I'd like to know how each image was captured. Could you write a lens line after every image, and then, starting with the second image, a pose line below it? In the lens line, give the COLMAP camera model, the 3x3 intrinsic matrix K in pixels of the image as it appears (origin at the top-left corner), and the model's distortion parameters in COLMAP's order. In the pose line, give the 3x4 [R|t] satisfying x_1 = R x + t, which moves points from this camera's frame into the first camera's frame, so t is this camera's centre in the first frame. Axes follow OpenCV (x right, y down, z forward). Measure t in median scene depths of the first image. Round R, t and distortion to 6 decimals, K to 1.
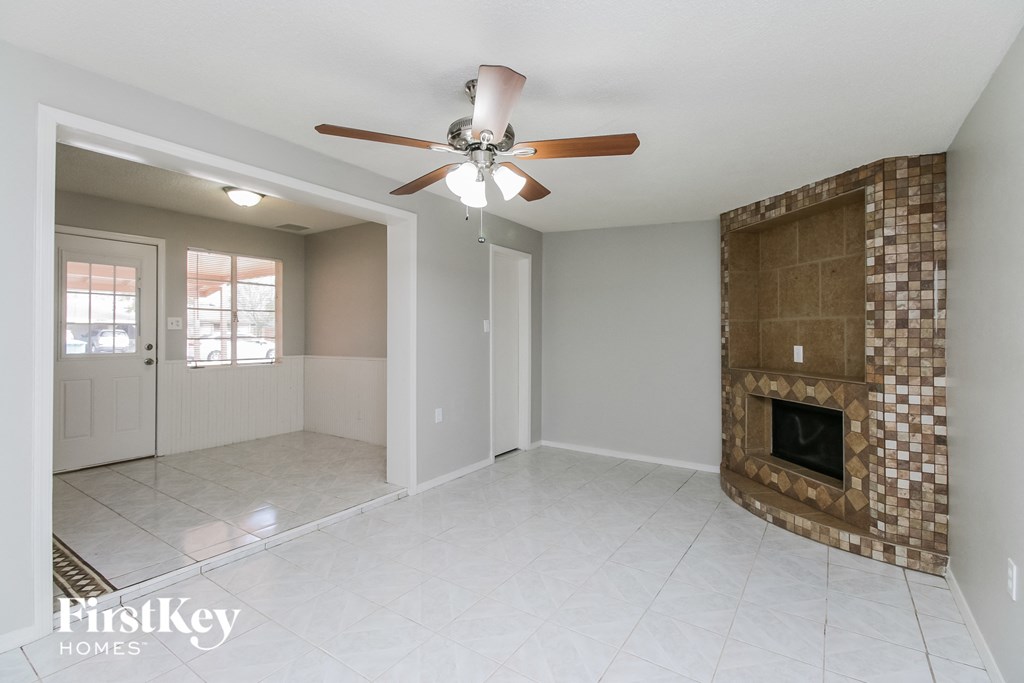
lens RADIAL K [[465.8, 0, 514.2], [0, 465.8, 335.7], [0, 0, 1]] dist [-0.003373, -0.000110]
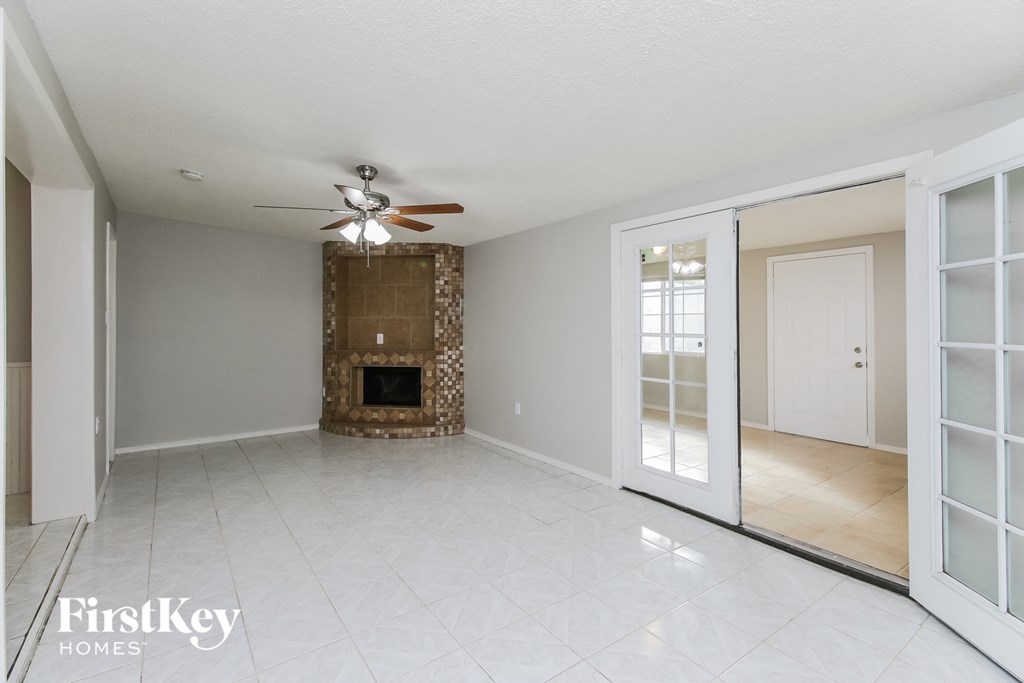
lens RADIAL K [[465.8, 0, 517.0], [0, 465.8, 332.8], [0, 0, 1]] dist [-0.003373, -0.000110]
pose [[0.331311, -0.013275, 0.943428, -1.059282], [0.002733, 0.999910, 0.013110, -0.003160], [-0.943517, -0.001765, 0.331318, -0.006073]]
